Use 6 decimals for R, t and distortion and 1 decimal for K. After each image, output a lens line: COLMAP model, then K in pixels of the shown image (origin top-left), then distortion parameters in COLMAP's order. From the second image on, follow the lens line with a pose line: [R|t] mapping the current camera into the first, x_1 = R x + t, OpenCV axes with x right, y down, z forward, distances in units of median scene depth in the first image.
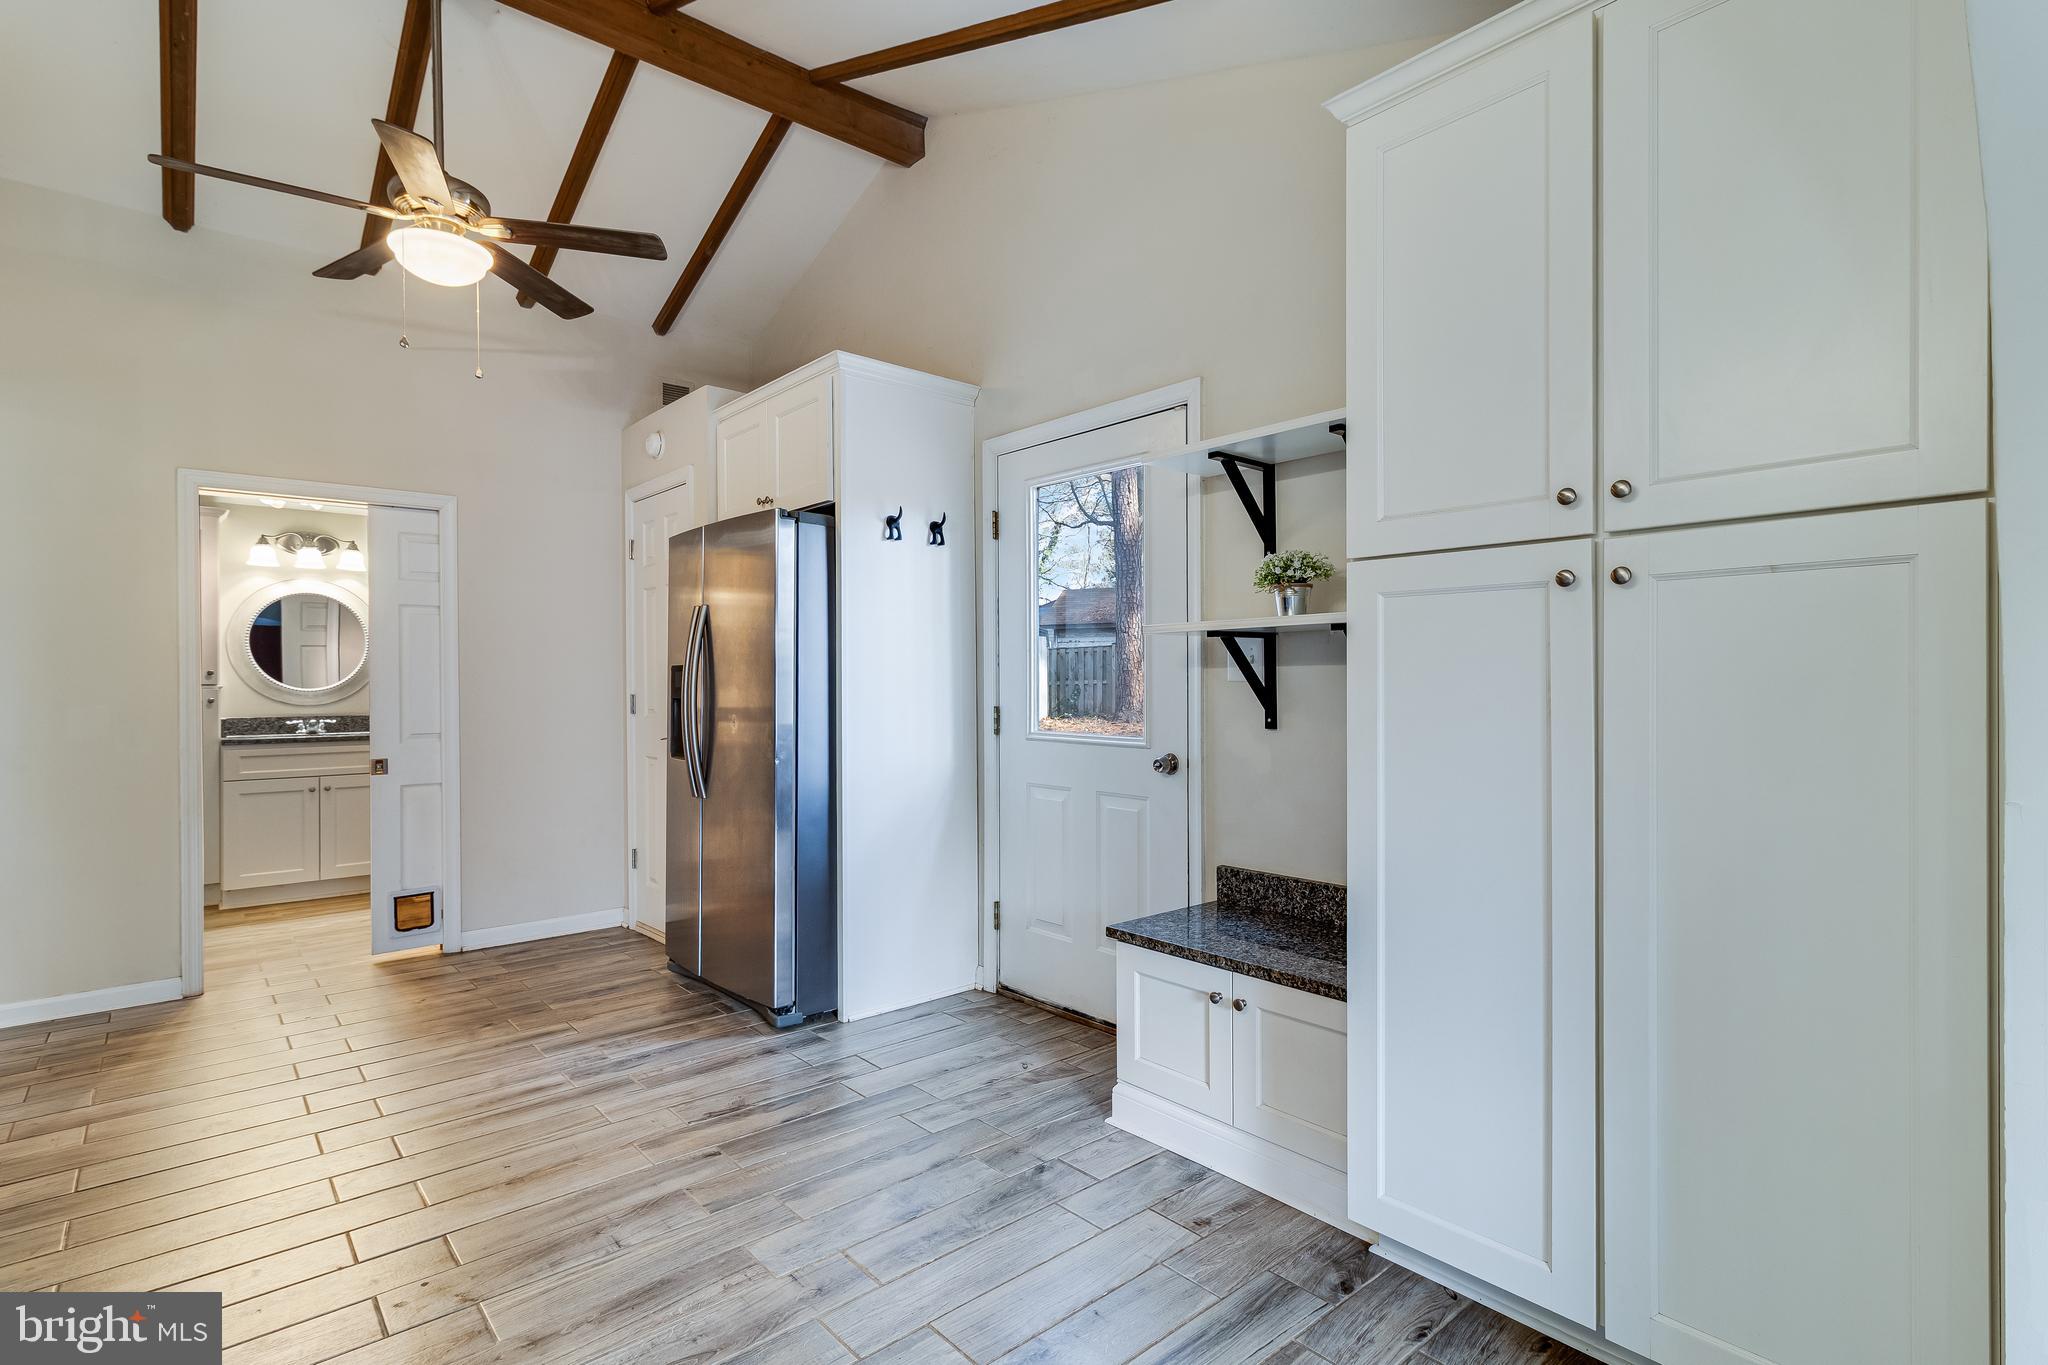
lens RADIAL K [[978.4, 0, 1003.4], [0, 978.4, 684.3], [0, 0, 1]] dist [-0.001274, -0.000380]
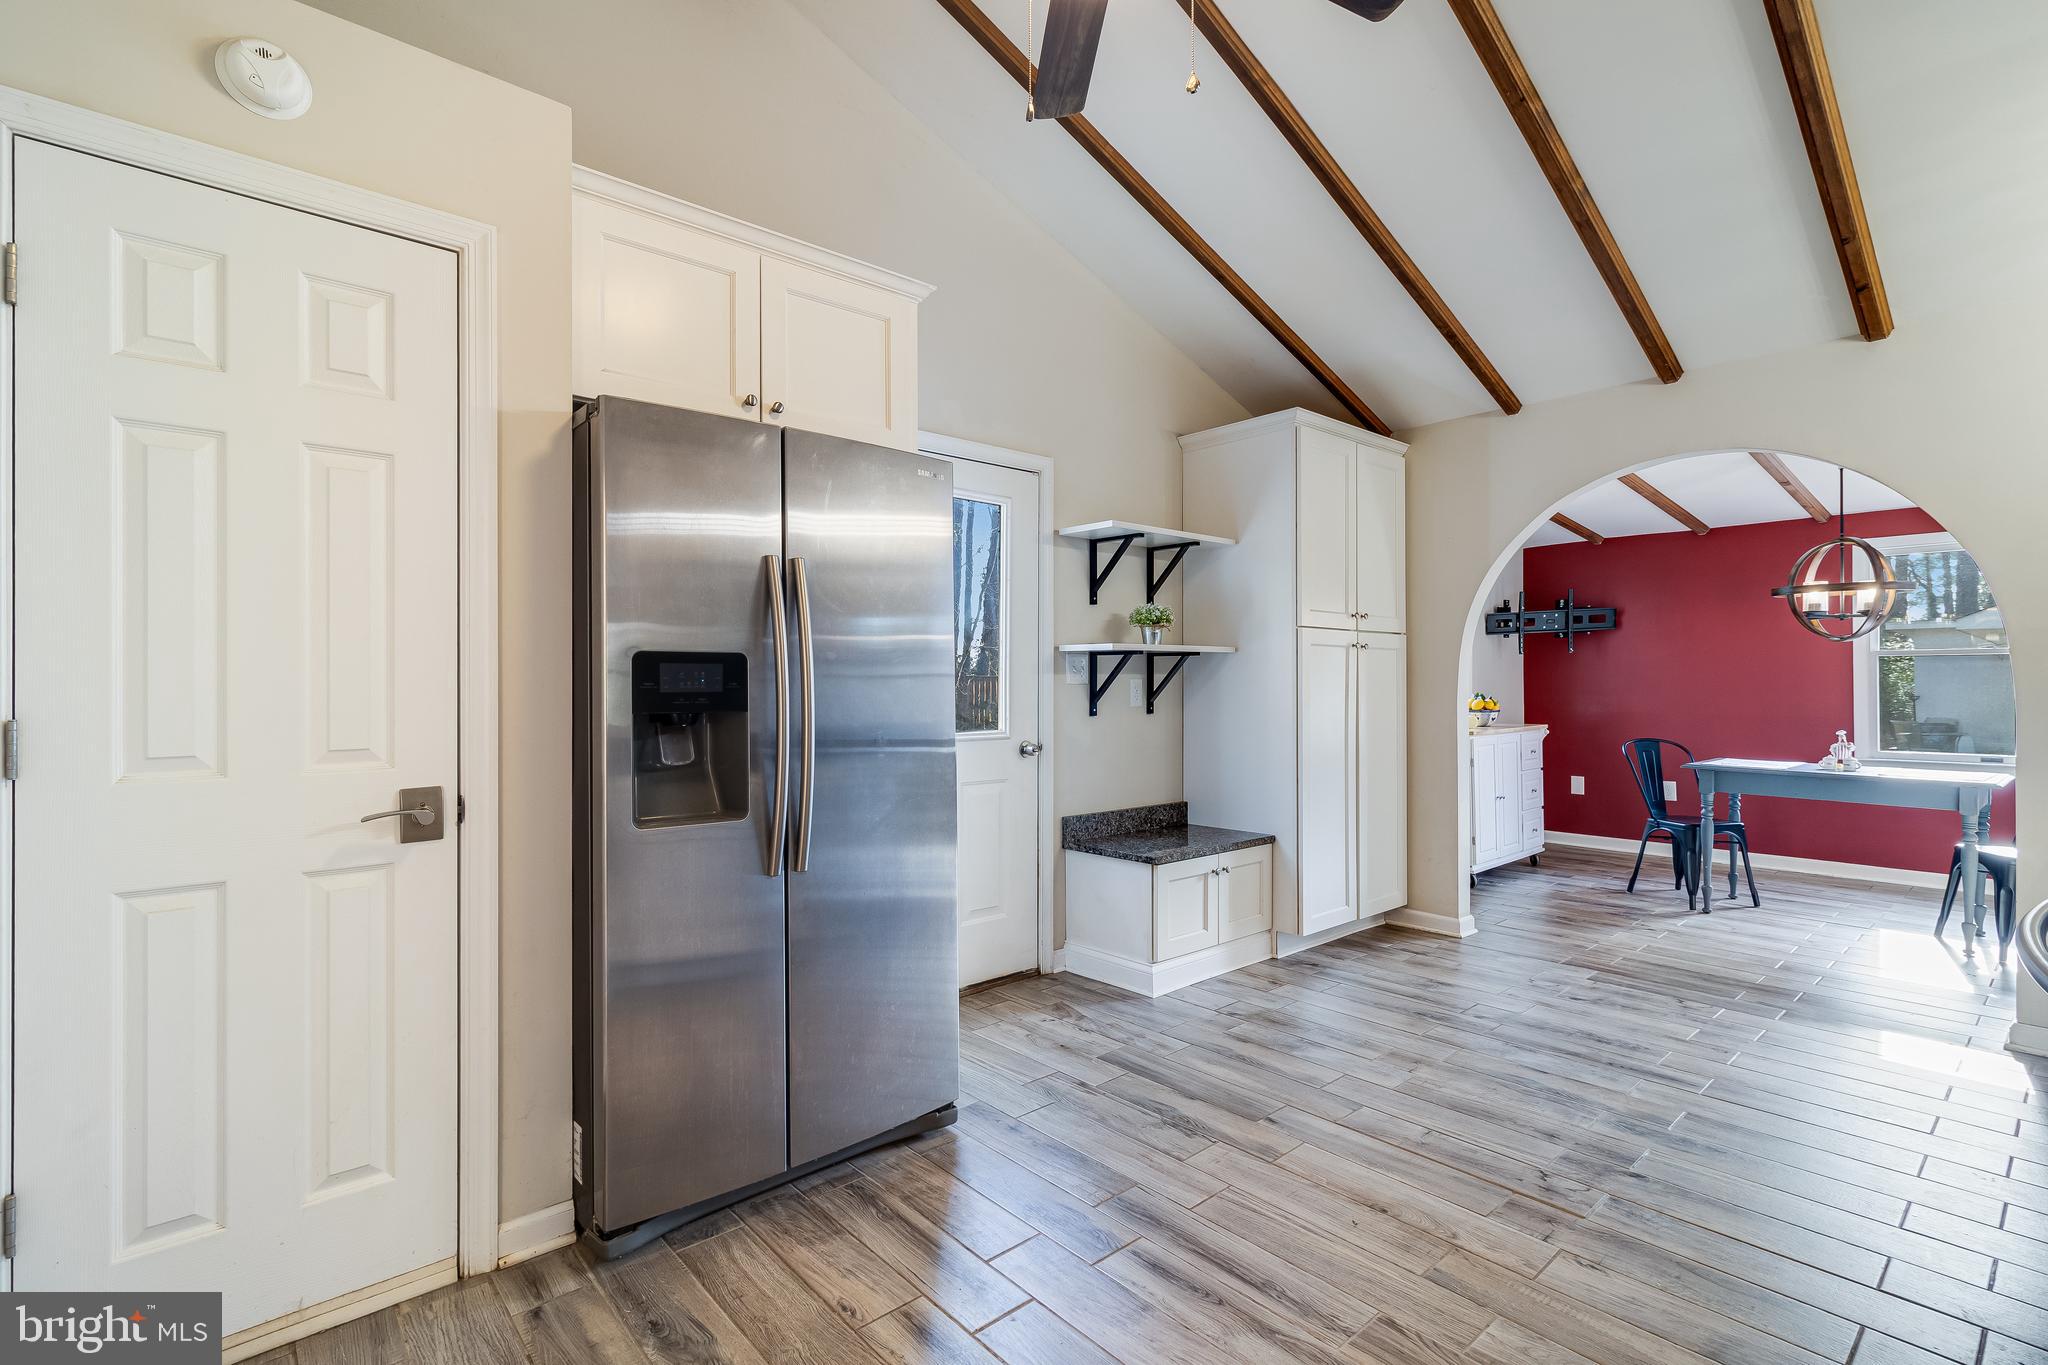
lens RADIAL K [[955.3, 0, 1025.9], [0, 955.3, 673.4], [0, 0, 1]] dist [0.002002, -0.000150]
pose [[-0.018075, 0.017908, 0.999676, -1.081572], [0.006263, 0.999822, -0.017797, 0.005923], [-0.999817, 0.005940, -0.018184, 1.029708]]
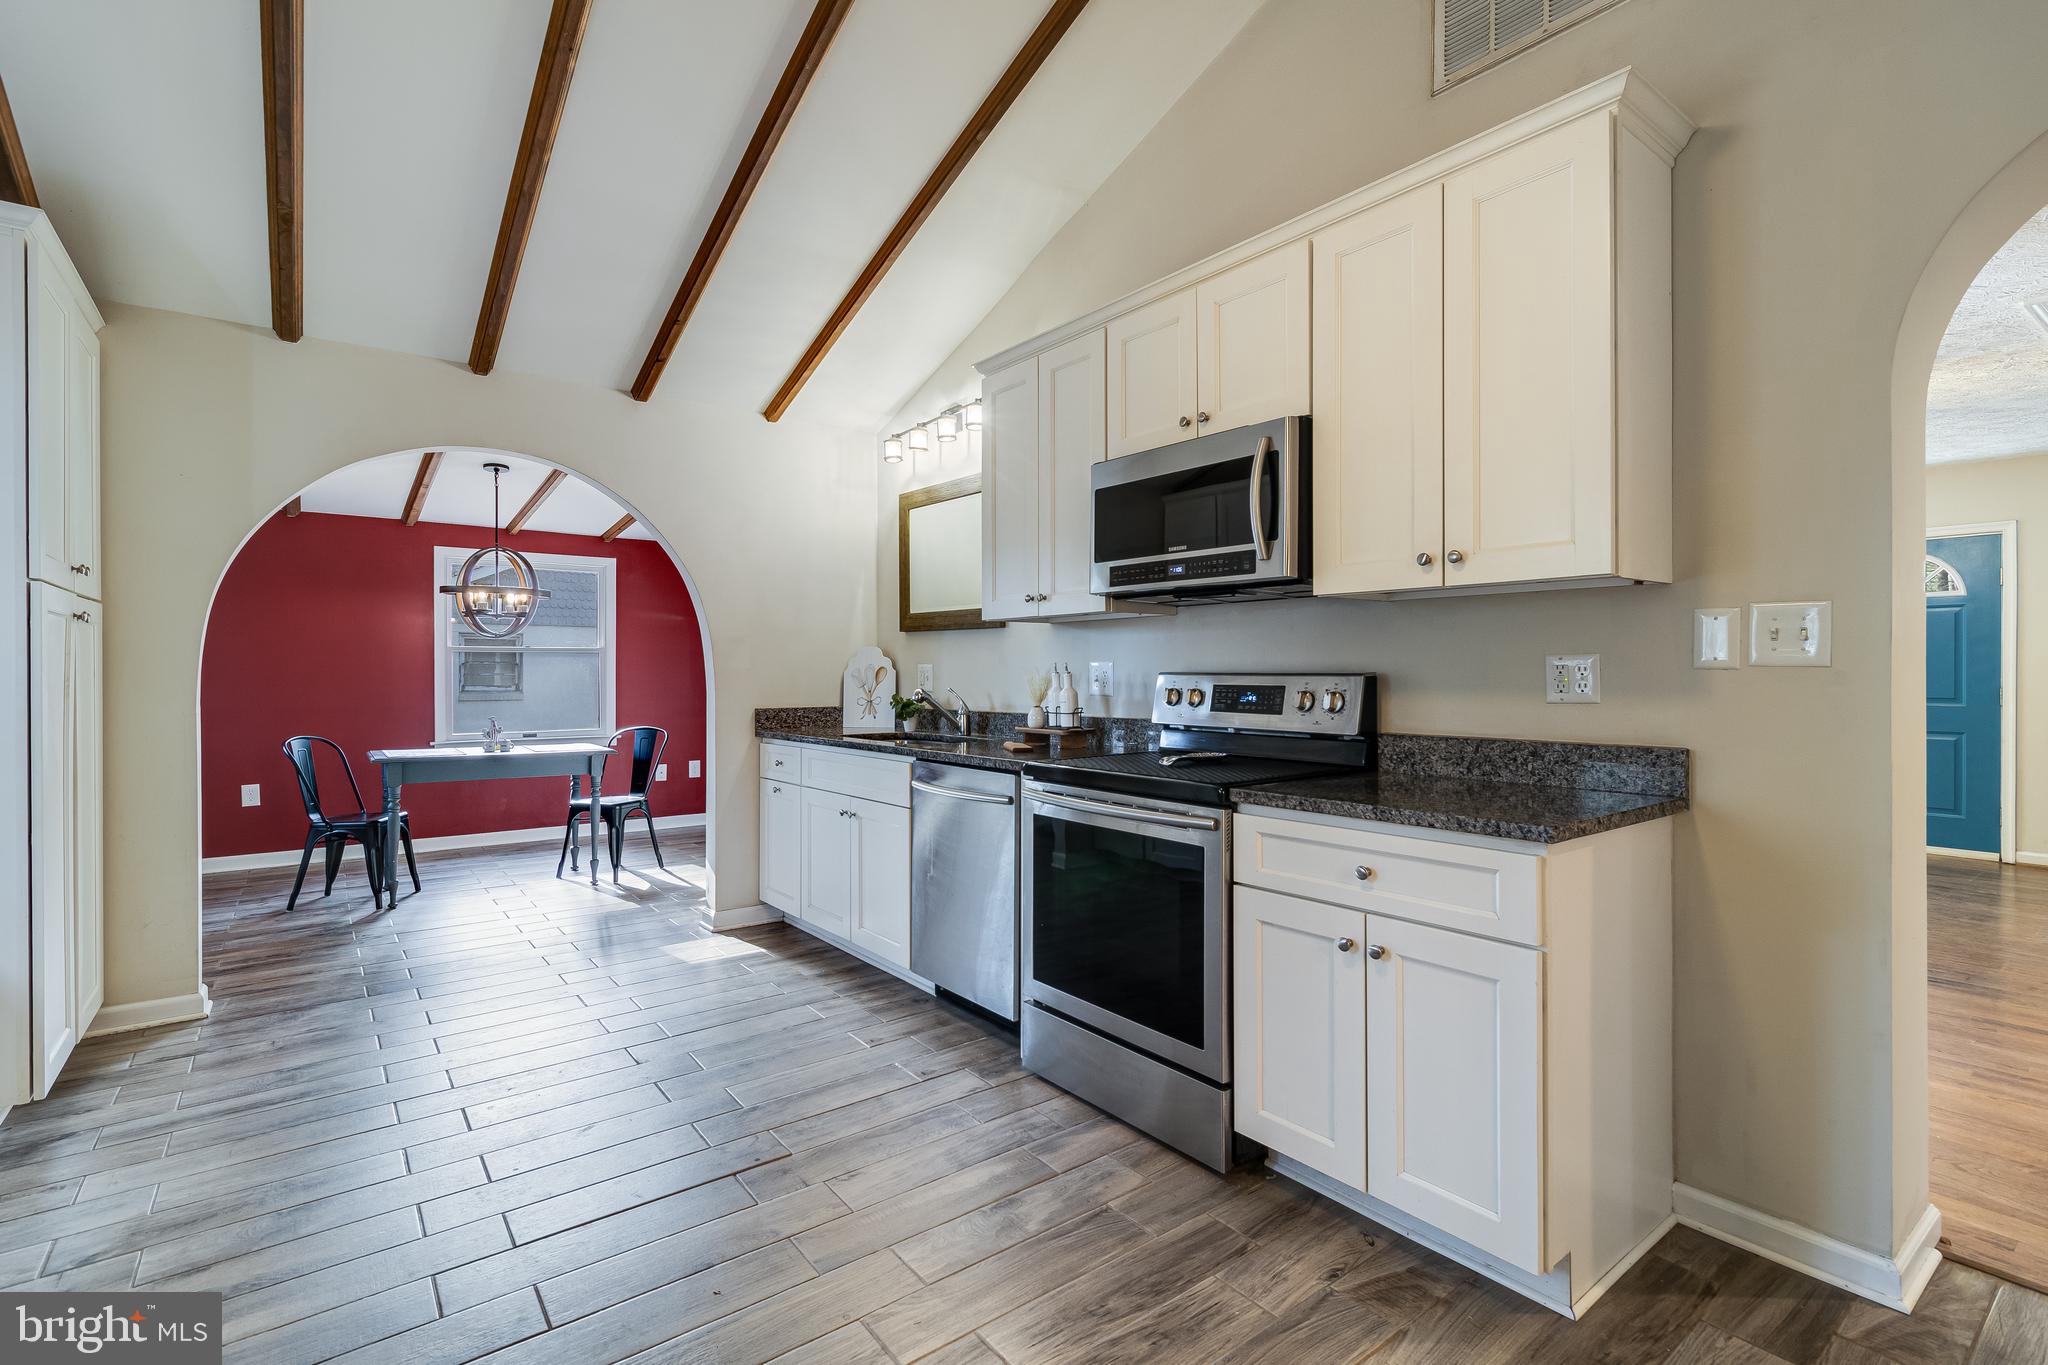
lens RADIAL K [[938.1, 0, 1023.9], [0, 938.1, 675.3], [0, 0, 1]] dist [0.001328, 0.000286]
pose [[-0.999031, 0.008213, 0.043236, -0.617276], [0.008536, 0.999937, 0.007305, -0.000590], [-0.043173, 0.007667, -0.999038, 1.358411]]
